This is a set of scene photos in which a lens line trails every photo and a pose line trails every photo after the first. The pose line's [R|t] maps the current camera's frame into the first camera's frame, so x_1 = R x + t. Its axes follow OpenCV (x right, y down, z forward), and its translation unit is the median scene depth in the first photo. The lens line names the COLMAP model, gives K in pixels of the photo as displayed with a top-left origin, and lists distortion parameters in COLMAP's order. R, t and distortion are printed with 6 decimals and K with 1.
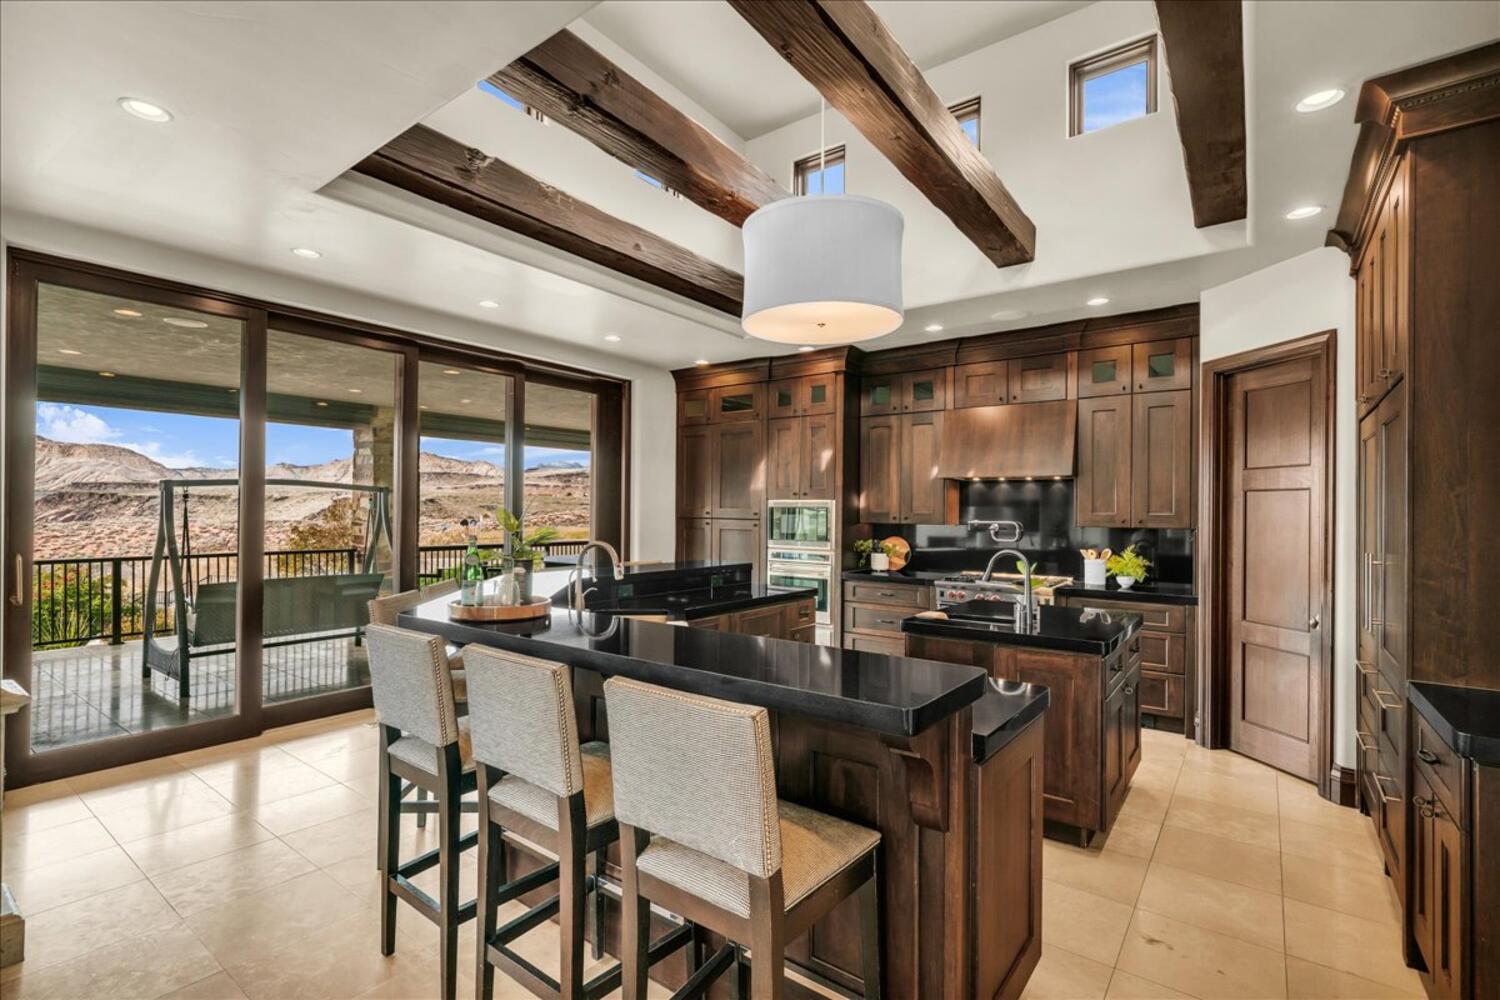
lens RADIAL K [[670.1, 0, 740.7], [0, 670.1, 507.1], [0, 0, 1]] dist [0.002928, 0.001016]
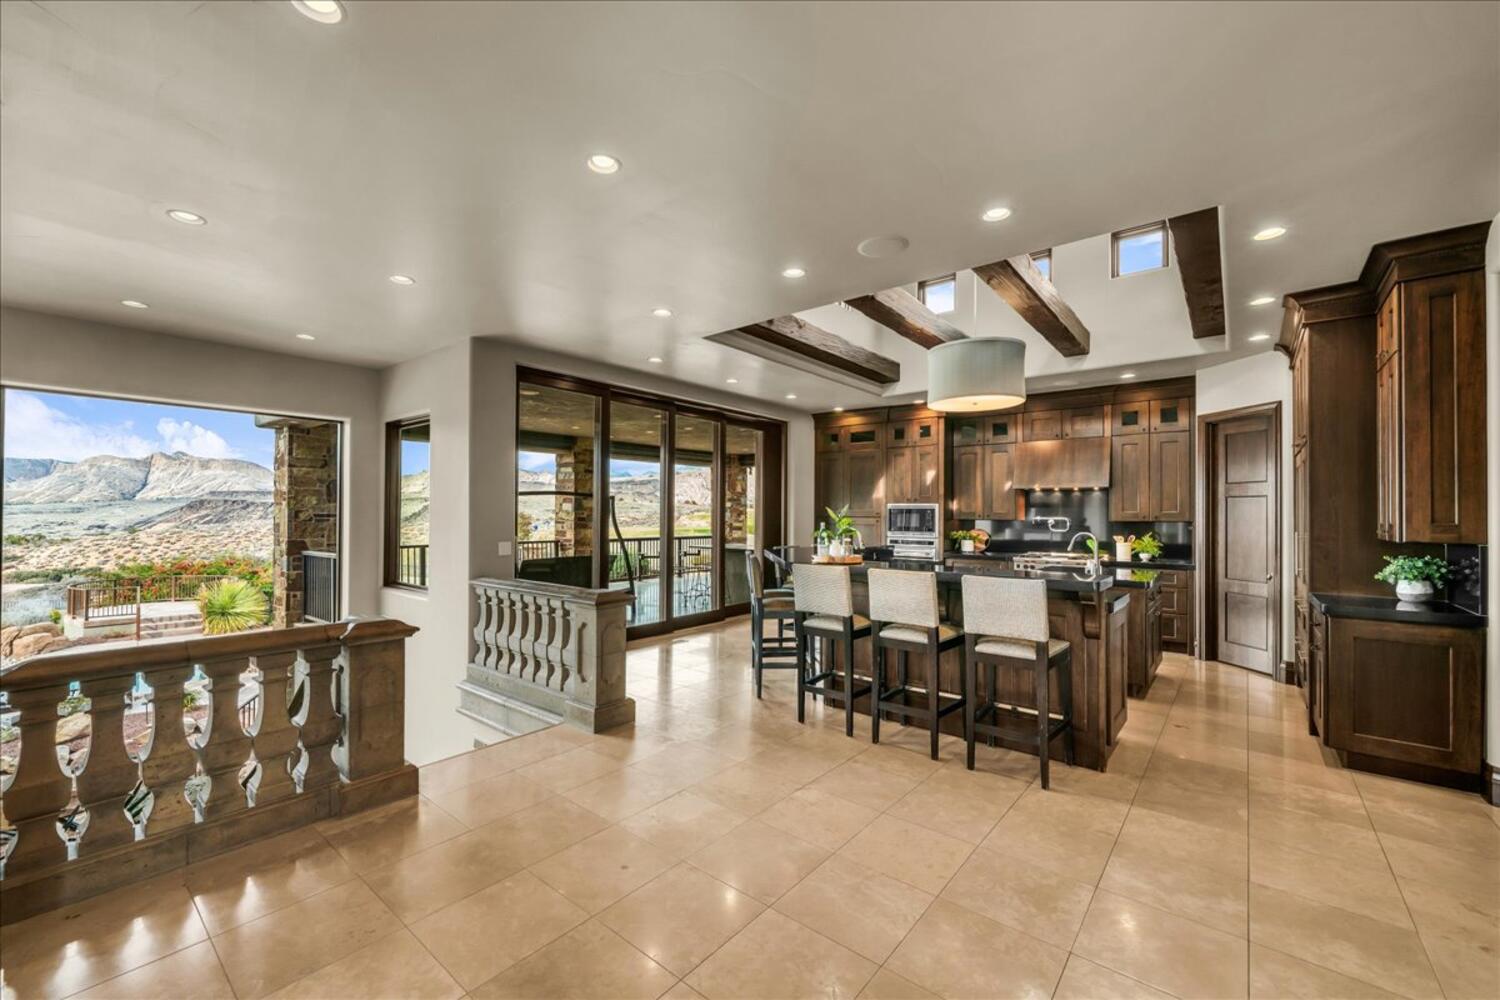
lens RADIAL K [[591.1, 0, 739.7], [0, 591.1, 506.7], [0, 0, 1]] dist [-0.000267, -0.000052]
pose [[0.998894, -0.003154, -0.046920, -0.278984], [0.002873, 0.999977, -0.006065, 0.003156], [0.046938, 0.005923, 0.998880, -0.377258]]
